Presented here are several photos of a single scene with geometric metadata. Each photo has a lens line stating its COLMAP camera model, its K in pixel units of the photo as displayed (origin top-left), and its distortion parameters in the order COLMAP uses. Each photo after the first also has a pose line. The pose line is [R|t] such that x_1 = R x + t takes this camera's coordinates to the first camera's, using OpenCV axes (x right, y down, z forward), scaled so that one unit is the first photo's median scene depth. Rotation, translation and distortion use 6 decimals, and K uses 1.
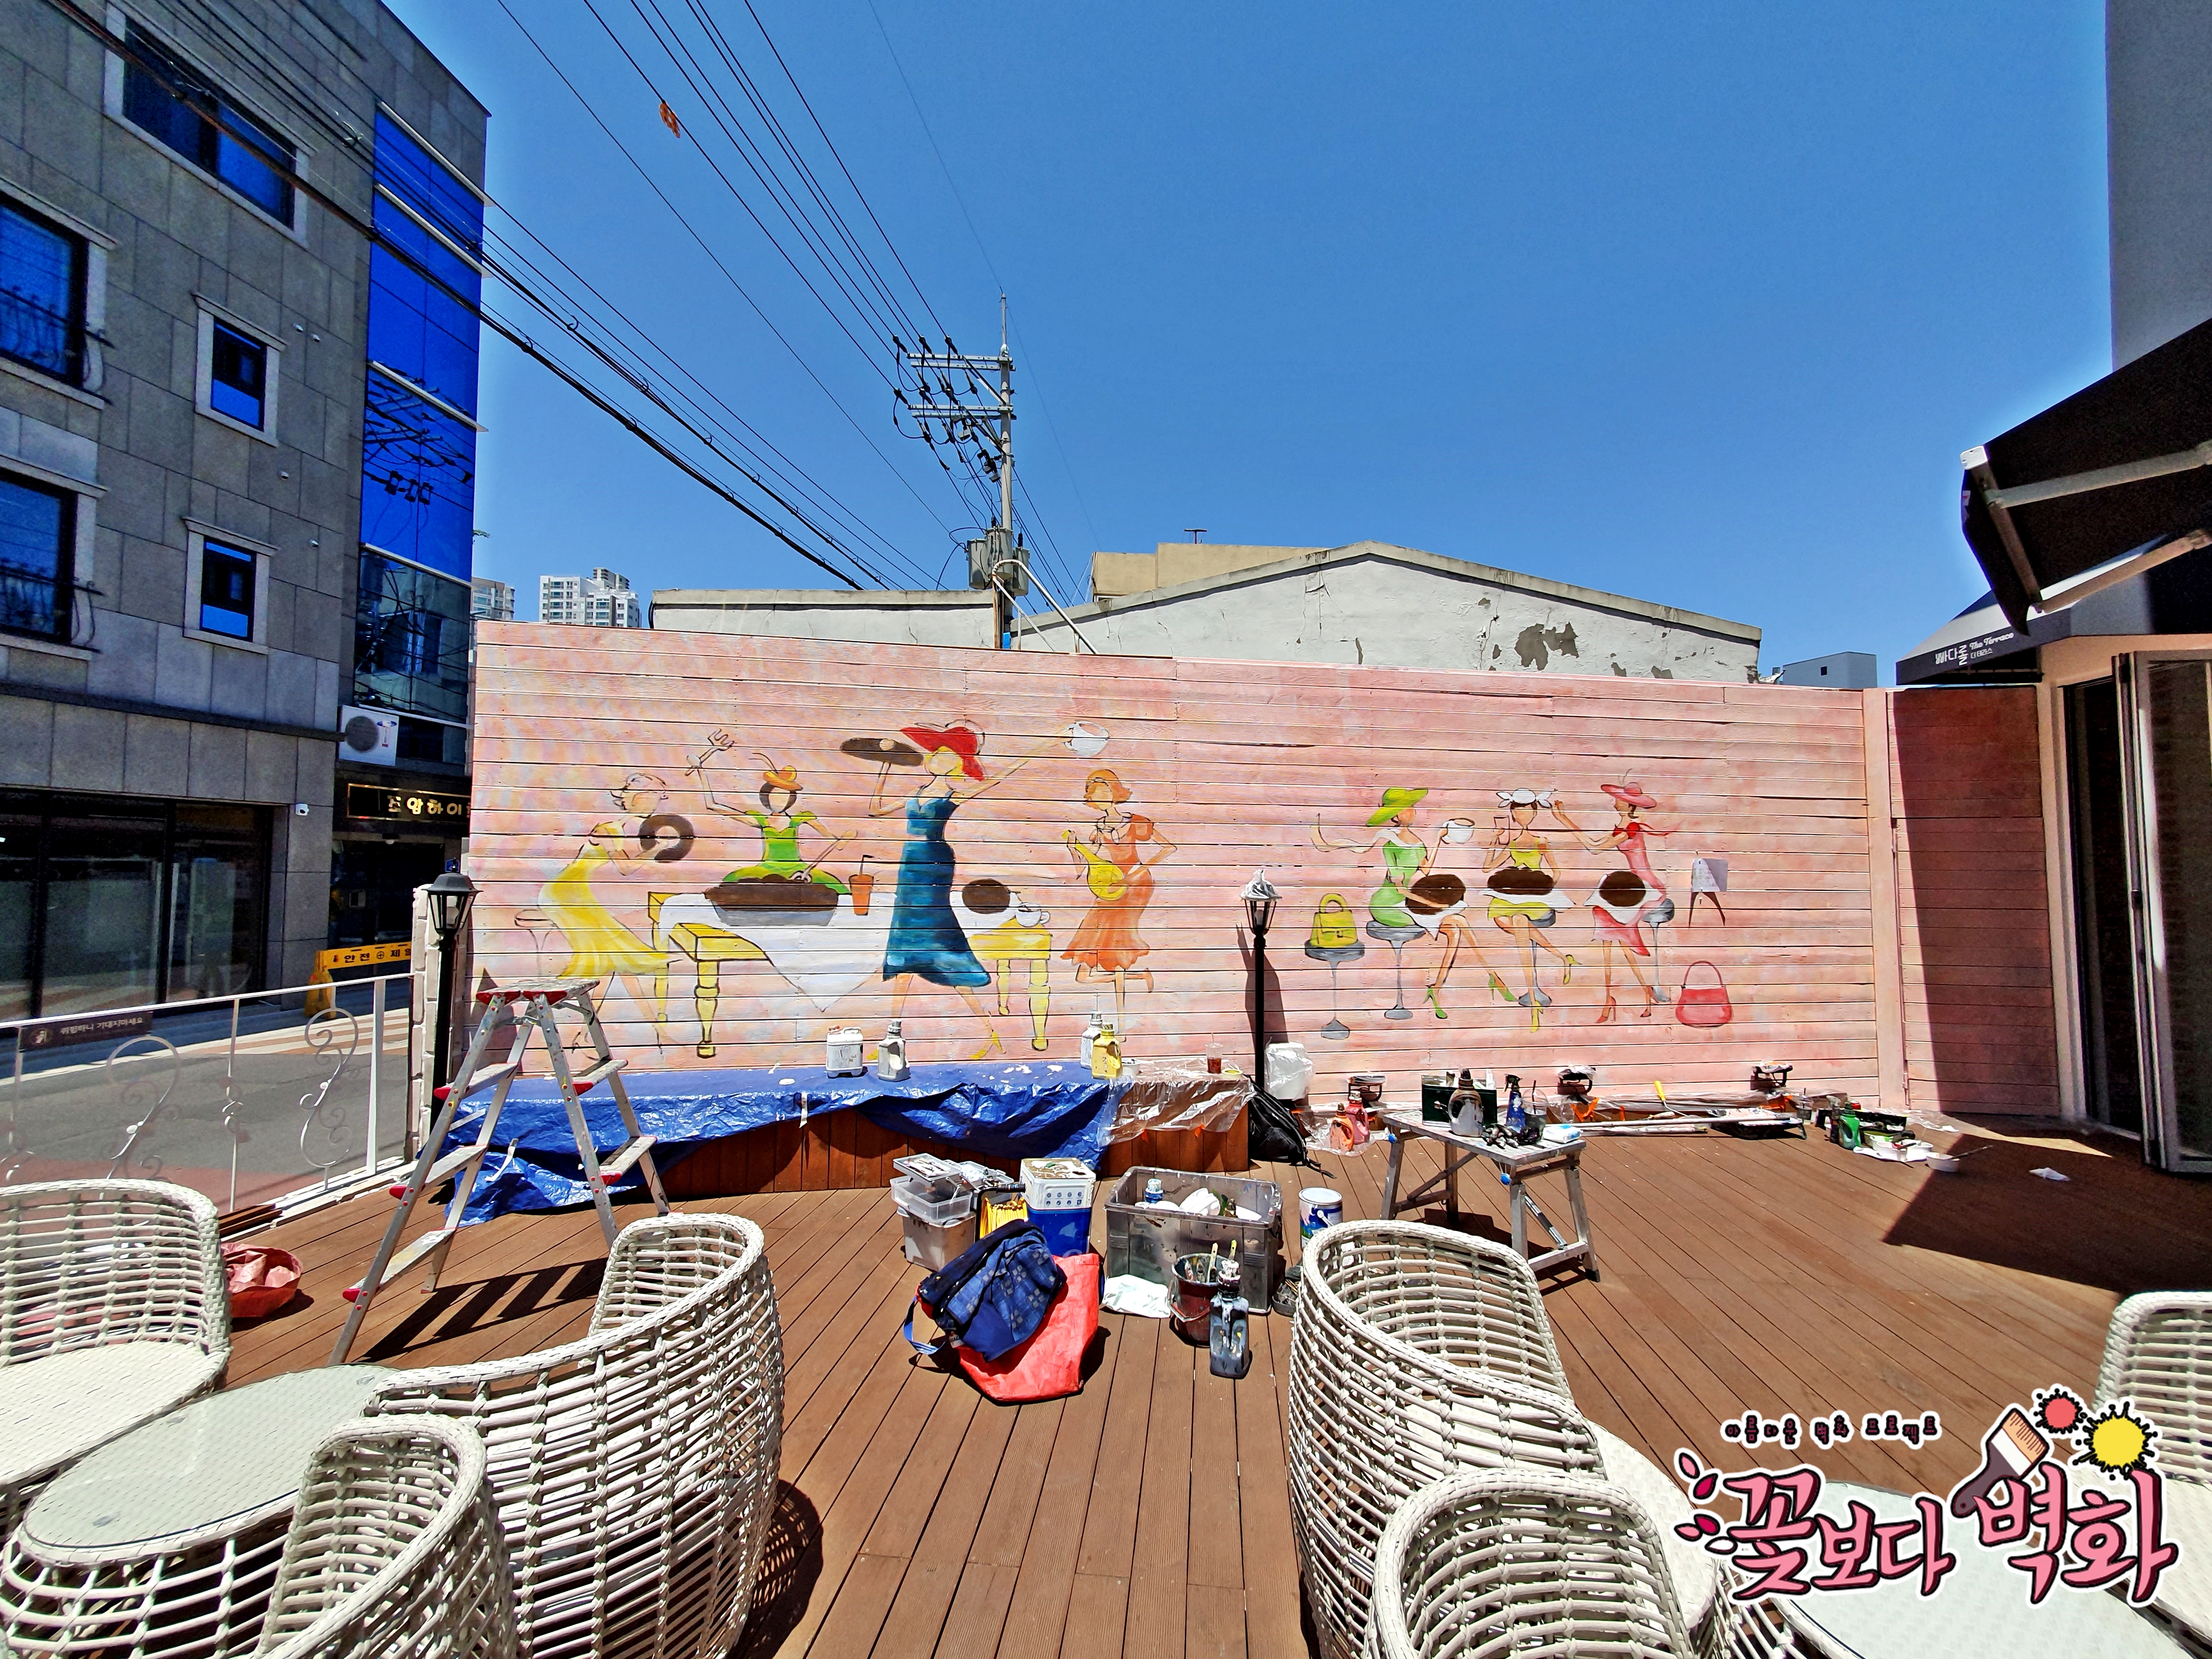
lens RADIAL K [[869.5, 0, 1119.7], [0, 869.5, 830.2], [0, 0, 1]] dist [0.012132, -0.000253]
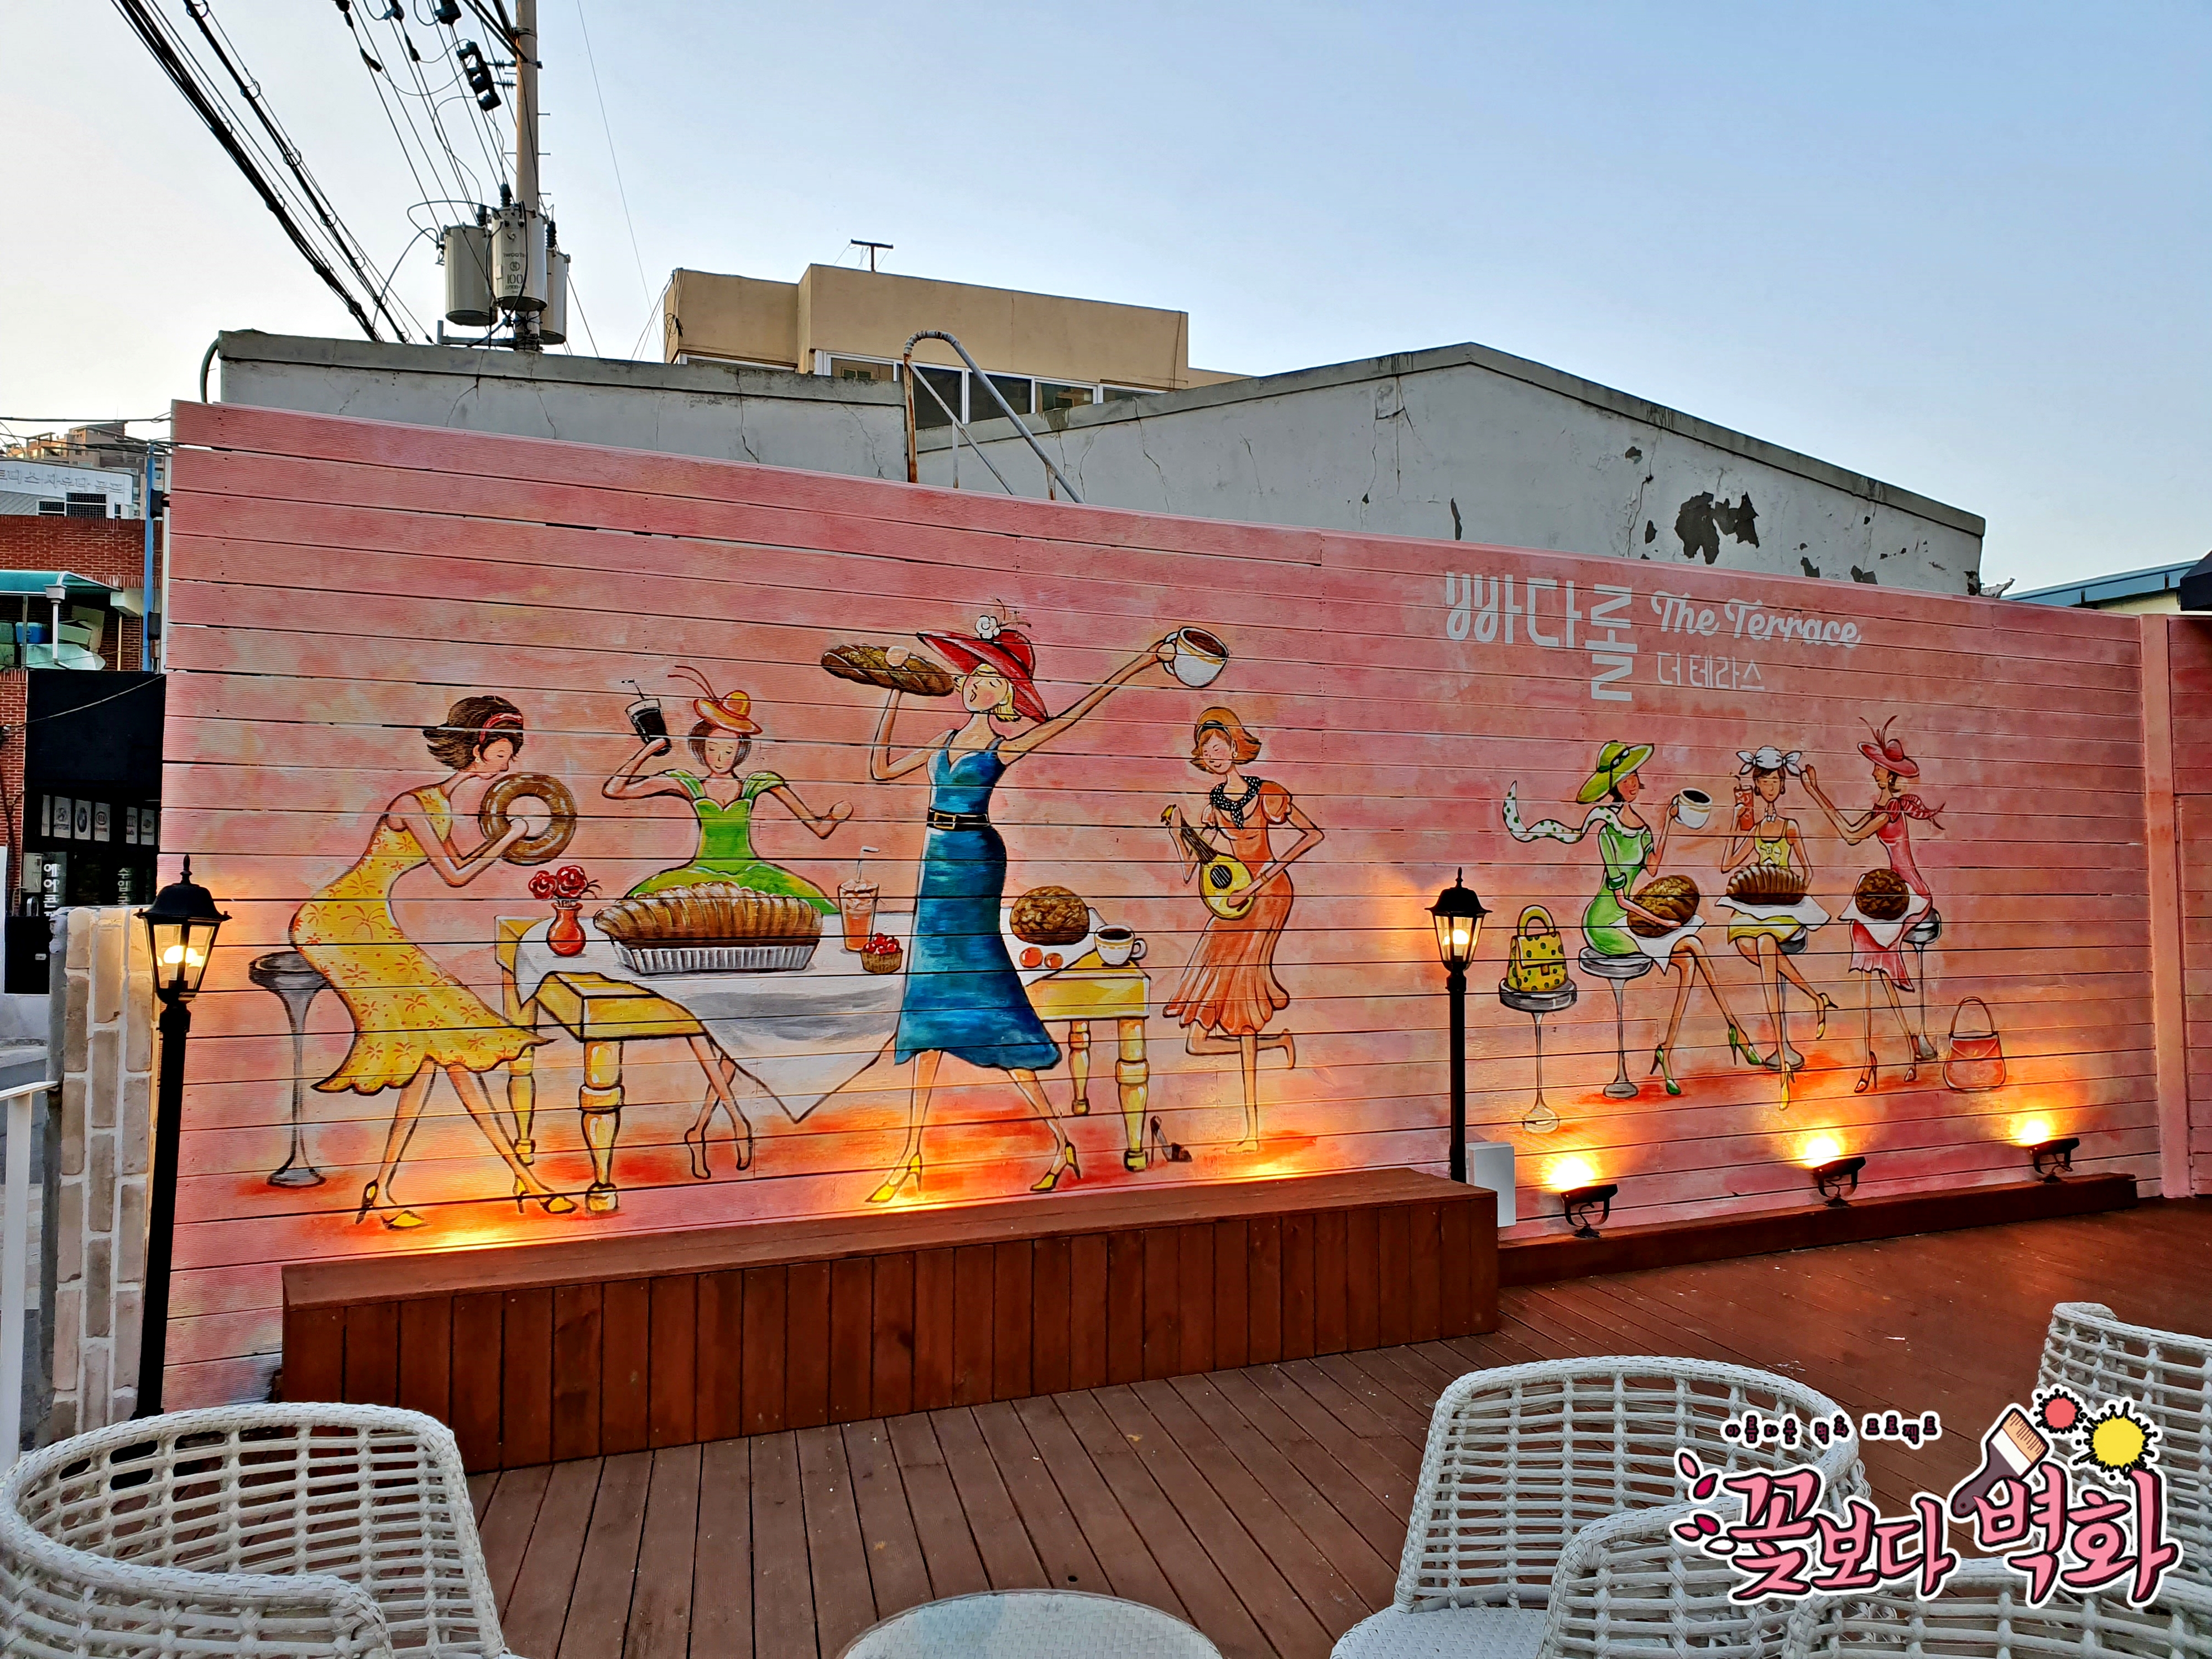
lens RADIAL K [[1695.4, 0, 1066.2], [0, 1695.4, 812.6], [0, 0, 1]] dist [0.144378, -0.376768]
pose [[0.958051, 0.001537, 0.286594, -0.442655], [-0.000564, 0.999994, -0.003477, 0.008036], [-0.286597, 0.003170, 0.958046, -0.110103]]
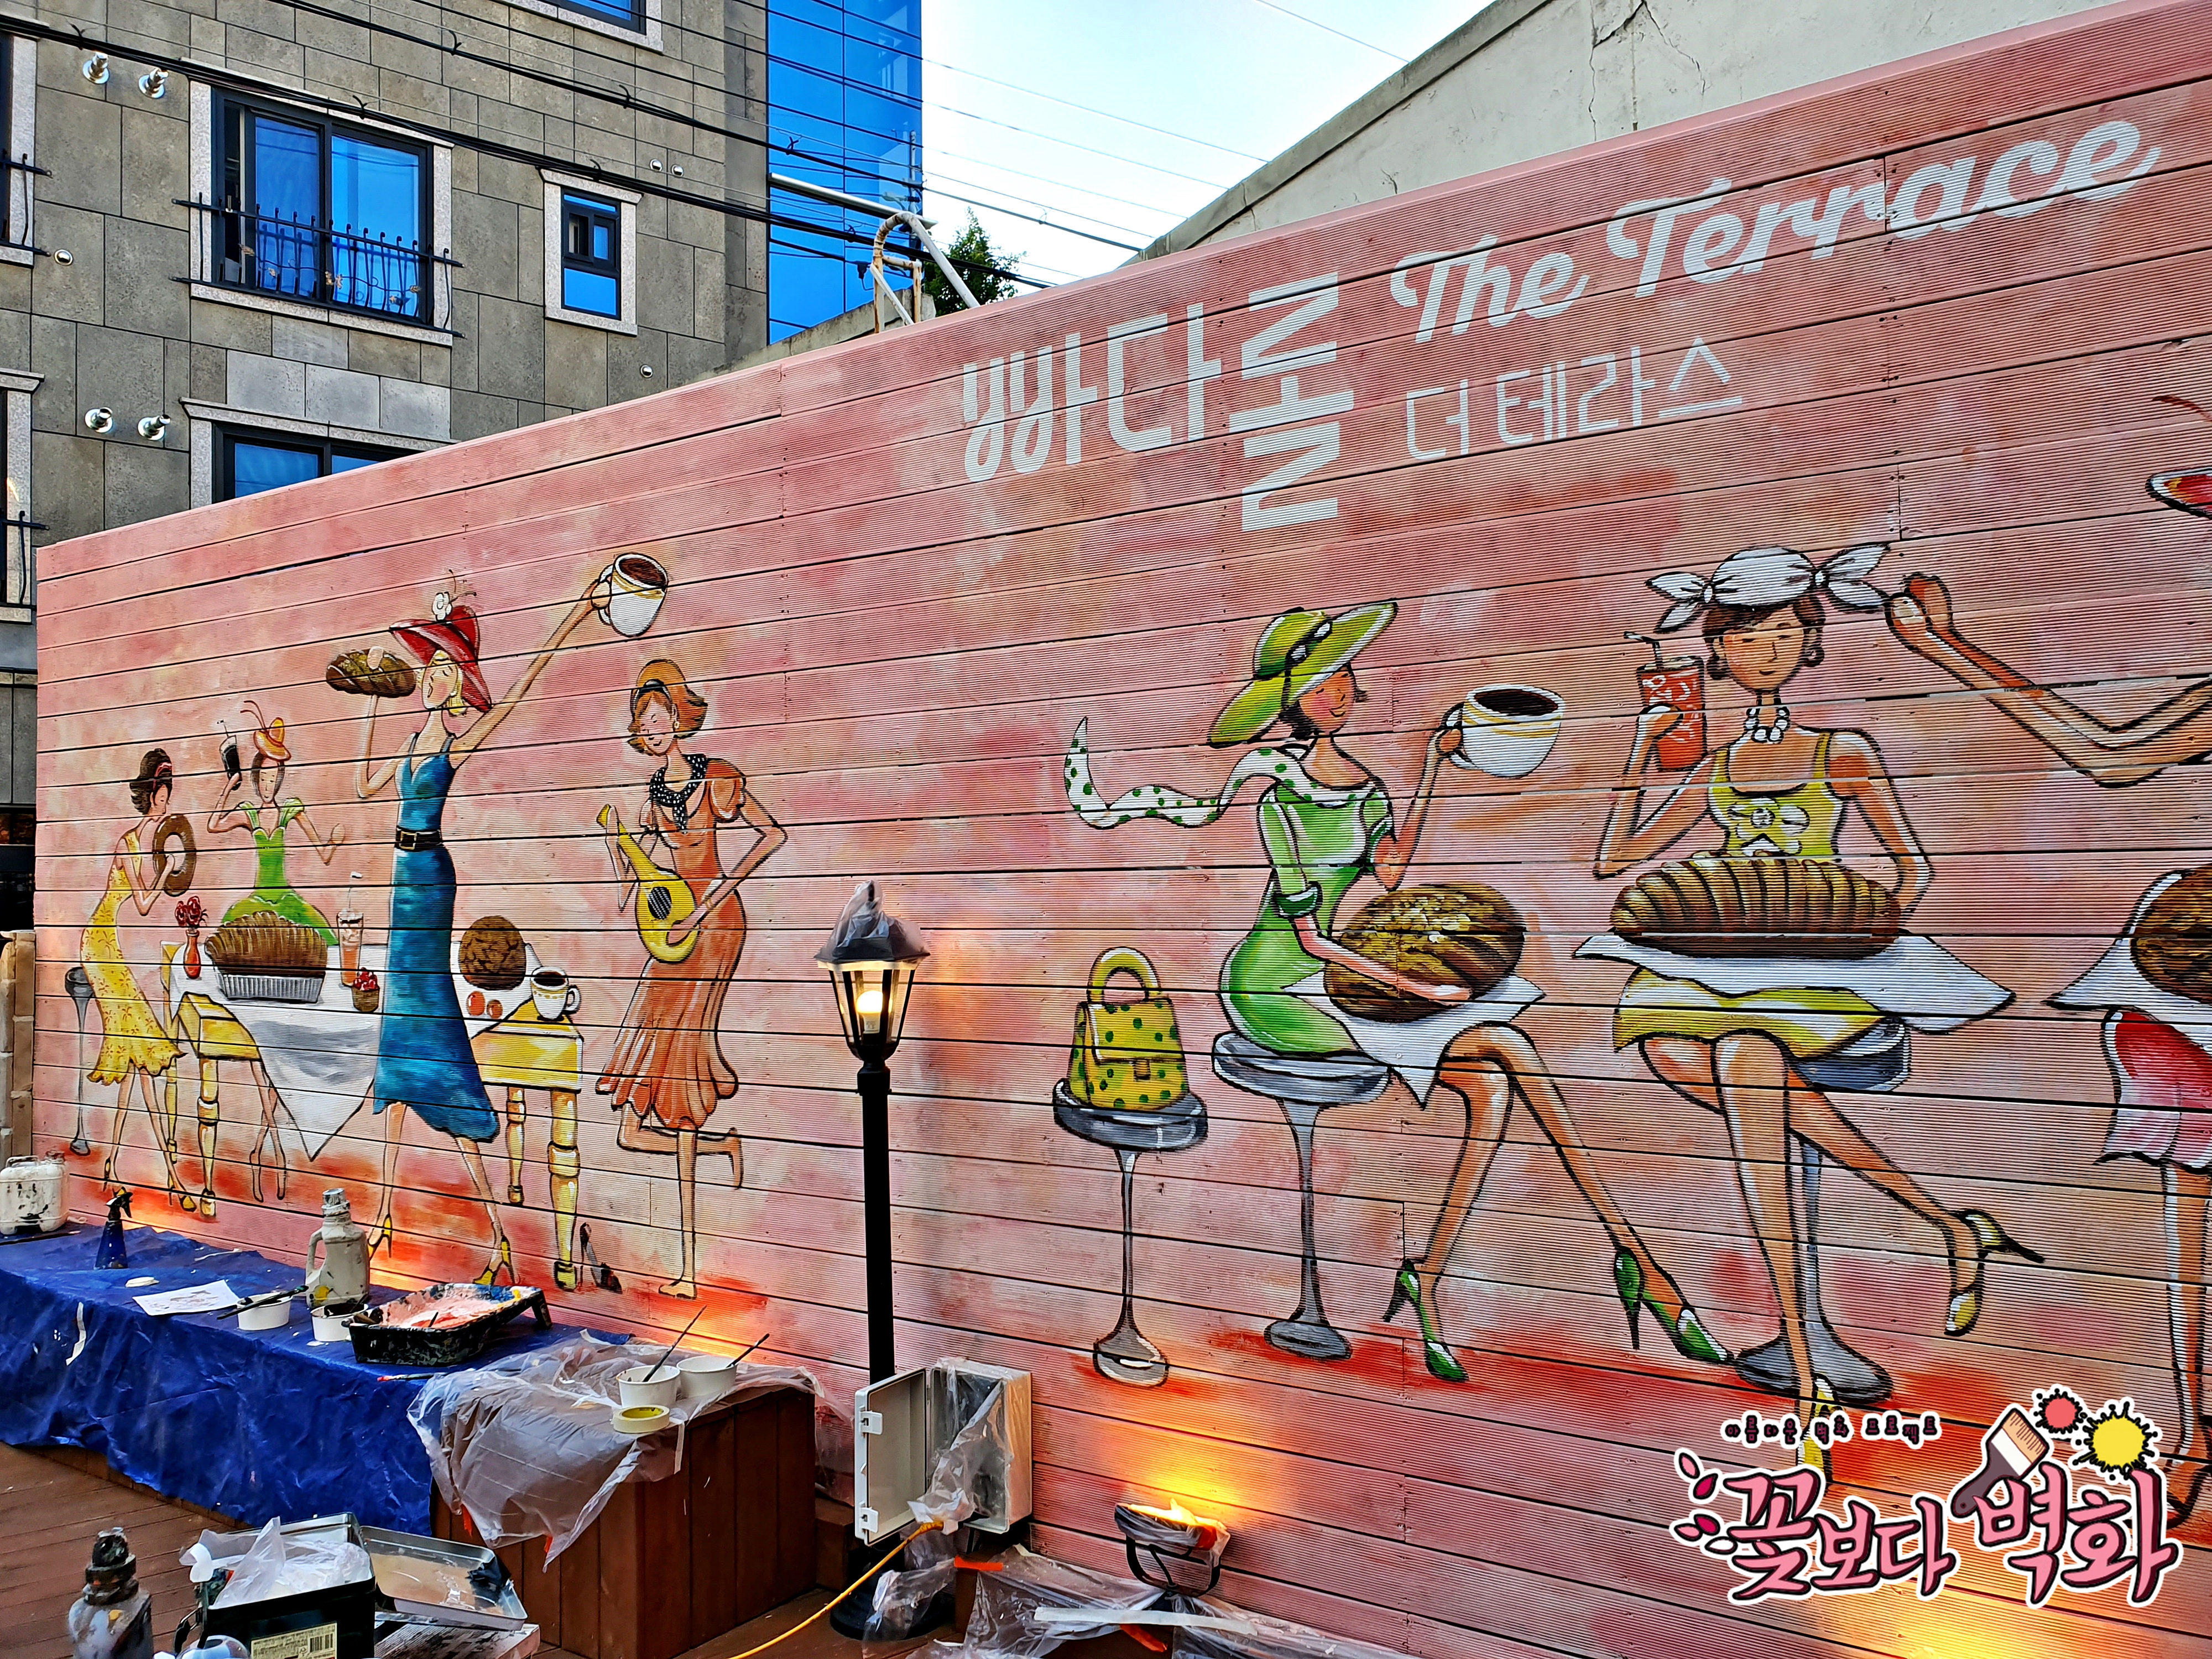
lens RADIAL K [[1705.8, 0, 1115.9], [0, 1705.8, 844.3], [0, 0, 1]] dist [0.087051, -0.157592]
pose [[0.719497, -0.037763, -0.693468, 0.696626], [0.046184, 0.998912, -0.006478, 0.035411], [0.692958, -0.027366, 0.720458, 0.513412]]
